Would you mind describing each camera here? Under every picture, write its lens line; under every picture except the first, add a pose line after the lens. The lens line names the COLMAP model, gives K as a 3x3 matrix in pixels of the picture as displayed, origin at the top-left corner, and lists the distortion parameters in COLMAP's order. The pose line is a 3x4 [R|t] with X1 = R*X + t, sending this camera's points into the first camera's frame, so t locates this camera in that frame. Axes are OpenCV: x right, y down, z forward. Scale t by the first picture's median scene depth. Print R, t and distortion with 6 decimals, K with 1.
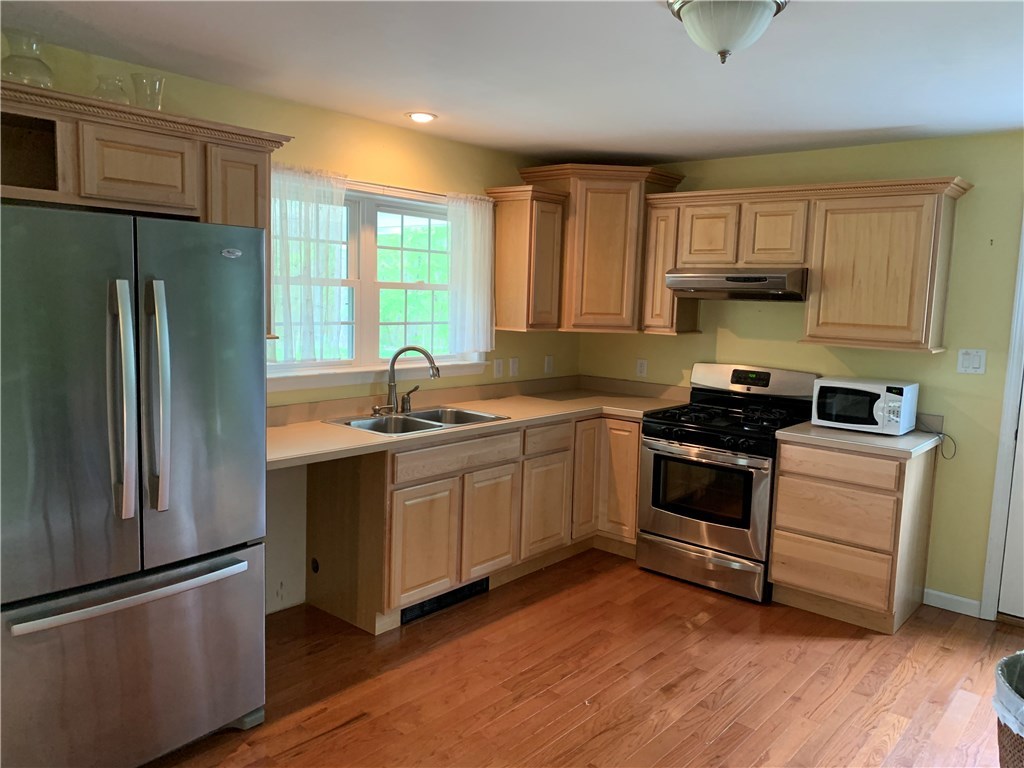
lens RADIAL K [[781.5, 0, 509.3], [0, 781.5, 369.7], [0, 0, 1]] dist [0.110650, -0.200489]
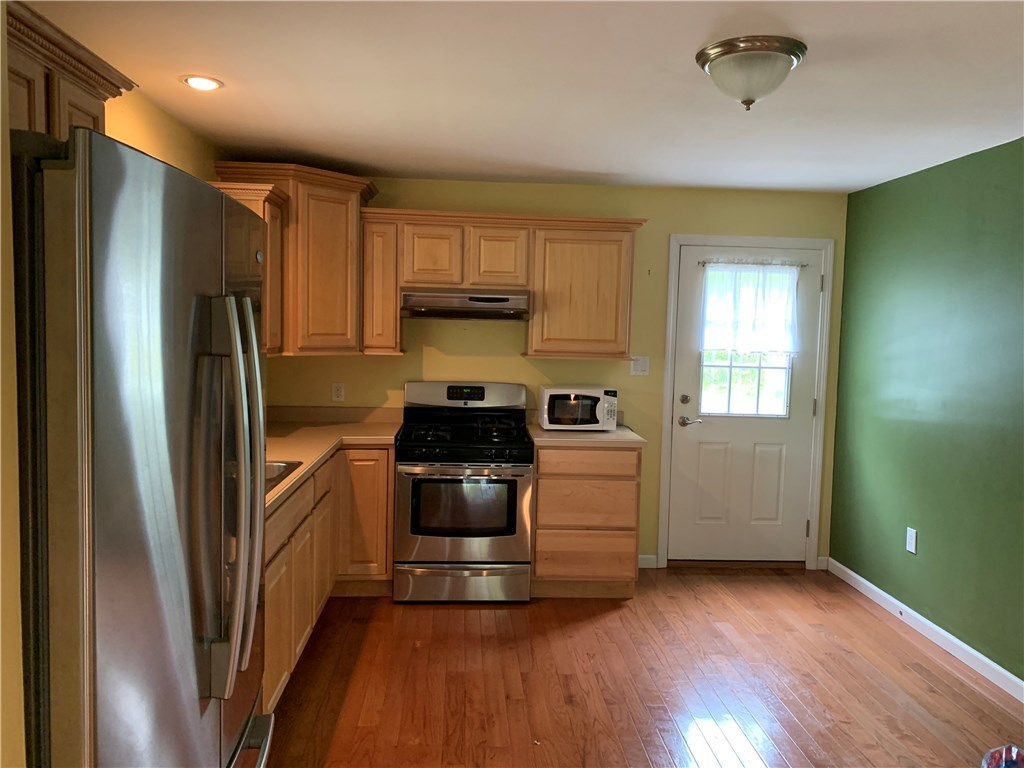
lens RADIAL K [[781.5, 0, 509.3], [0, 781.5, 369.7], [0, 0, 1]] dist [0.110650, -0.200489]
pose [[0.713168, -0.054186, 0.698896, -0.402009], [0.068748, 0.997608, 0.007194, -0.025452], [-0.697614, 0.042917, 0.715187, 0.229548]]
